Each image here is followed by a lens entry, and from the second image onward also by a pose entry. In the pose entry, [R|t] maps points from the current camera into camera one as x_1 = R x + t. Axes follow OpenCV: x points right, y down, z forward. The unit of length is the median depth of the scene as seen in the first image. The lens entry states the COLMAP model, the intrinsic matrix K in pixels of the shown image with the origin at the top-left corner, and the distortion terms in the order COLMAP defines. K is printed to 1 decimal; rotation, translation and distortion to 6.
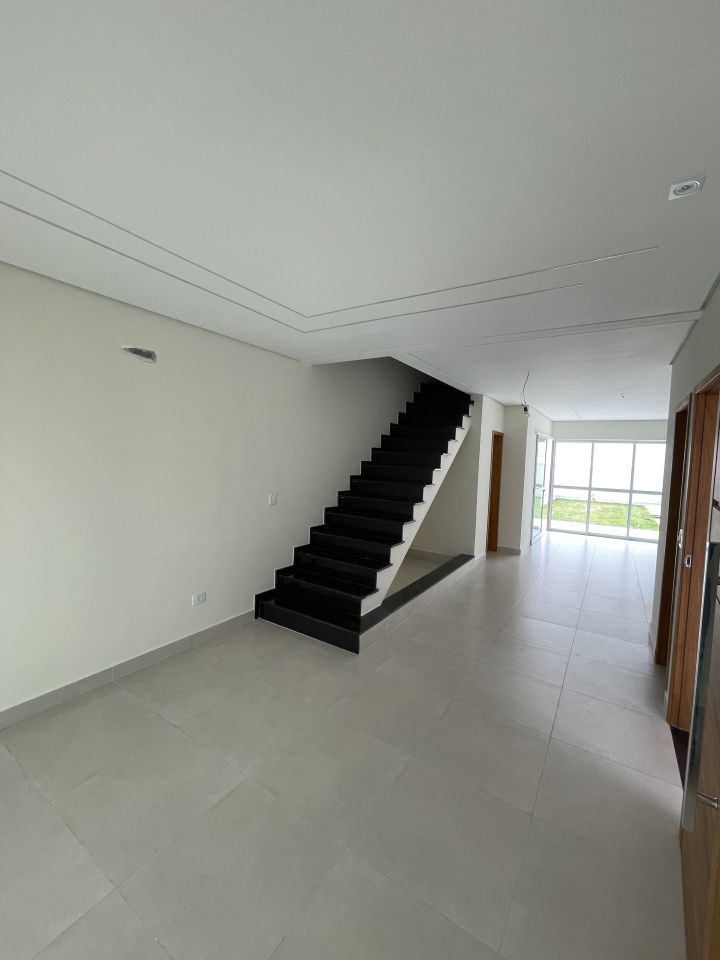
lens RADIAL K [[390.0, 0, 362.8], [0, 390.0, 475.1], [0, 0, 1]] dist [-0.003793, 0.001723]
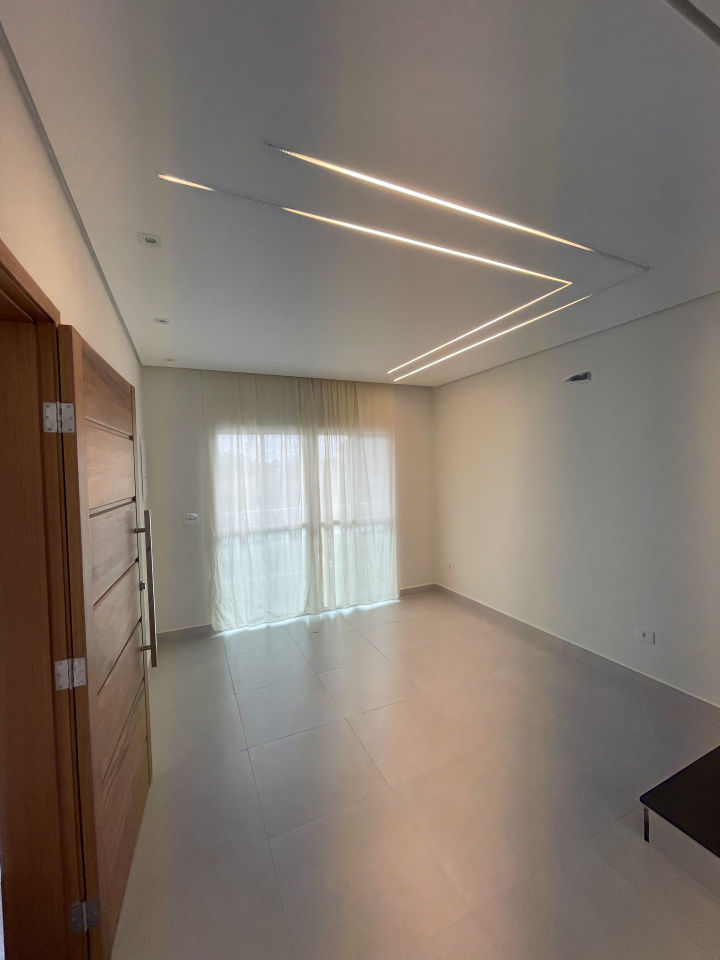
lens RADIAL K [[390.0, 0, 369.8], [0, 390.0, 480.6], [0, 0, 1]] dist [-0.003793, 0.001723]
pose [[-0.531683, -0.002792, -0.846939, 0.710470], [-0.040933, 0.998911, 0.022404, -0.013509], [0.845954, 0.046580, -0.531218, 1.084011]]
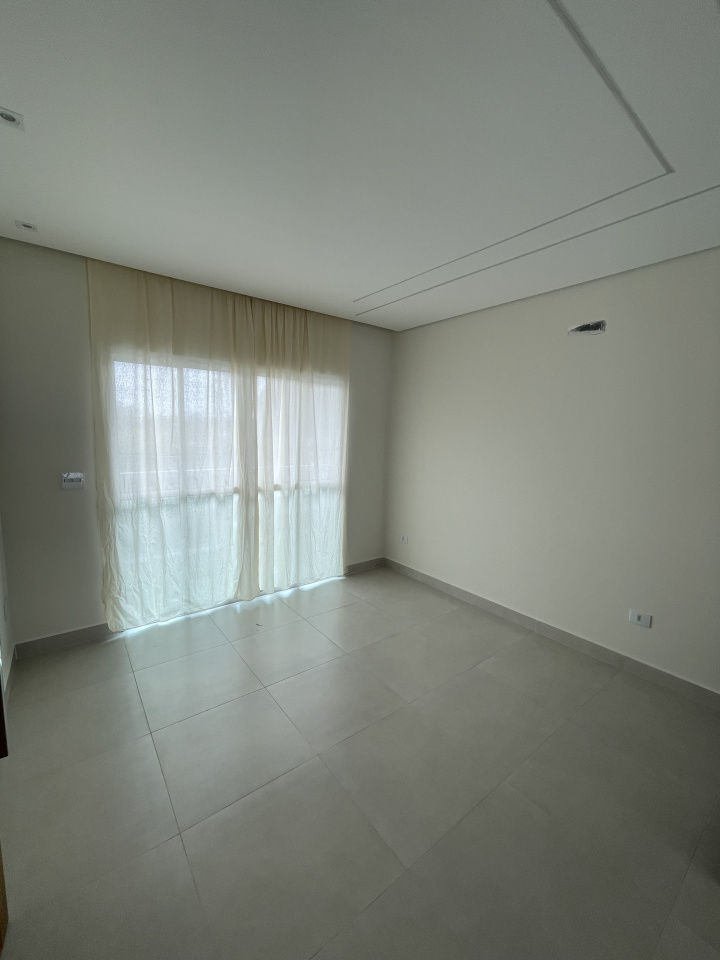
lens RADIAL K [[390.0, 0, 367.6], [0, 390.0, 477.2], [0, 0, 1]] dist [-0.003793, 0.001723]
pose [[-0.328753, 0.059923, -0.942513, 0.547788], [-0.089403, 0.991529, 0.094224, 0.015779], [0.940175, 0.115240, -0.320611, 0.821049]]
